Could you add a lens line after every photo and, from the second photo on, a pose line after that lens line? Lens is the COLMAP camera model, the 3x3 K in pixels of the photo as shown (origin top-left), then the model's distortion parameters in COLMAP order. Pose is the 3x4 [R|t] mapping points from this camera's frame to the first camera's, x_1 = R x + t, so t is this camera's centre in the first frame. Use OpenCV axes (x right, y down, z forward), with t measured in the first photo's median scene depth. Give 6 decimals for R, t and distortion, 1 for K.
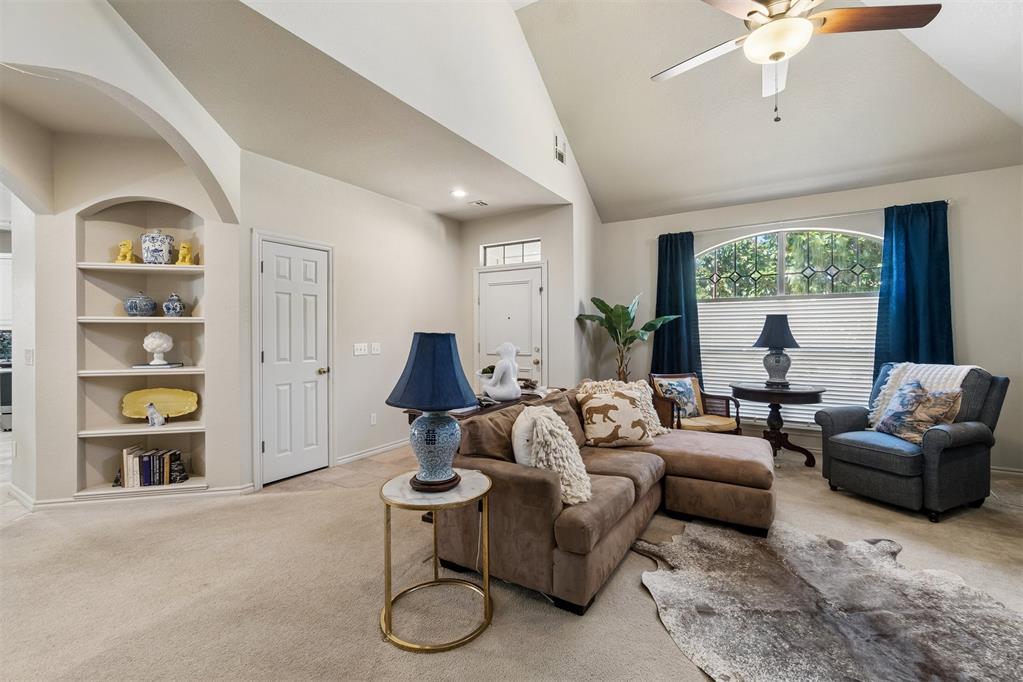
lens RADIAL K [[442.4, 0, 504.4], [0, 442.4, 334.4], [0, 0, 1]] dist [-0.003156, -0.000977]
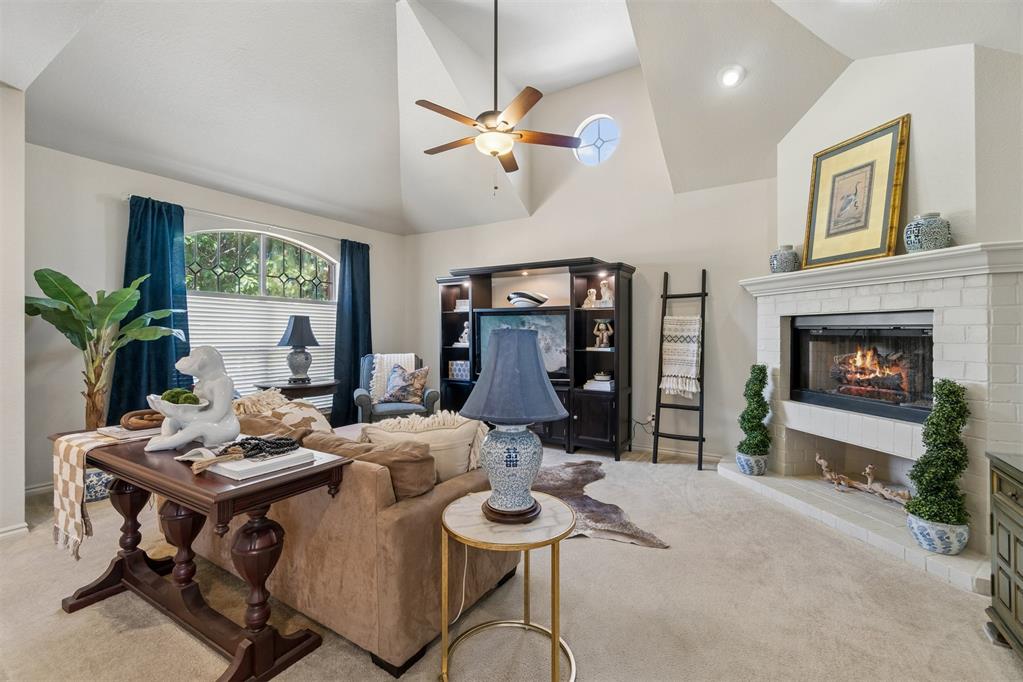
lens RADIAL K [[442.4, 0, 516.7], [0, 442.4, 336.7], [0, 0, 1]] dist [-0.003156, -0.000977]
pose [[0.001112, -0.001871, 0.999998, -0.467240], [-0.000001, 0.999998, 0.001871, 0.004702], [-0.999999, -0.000003, 0.001112, 0.471836]]
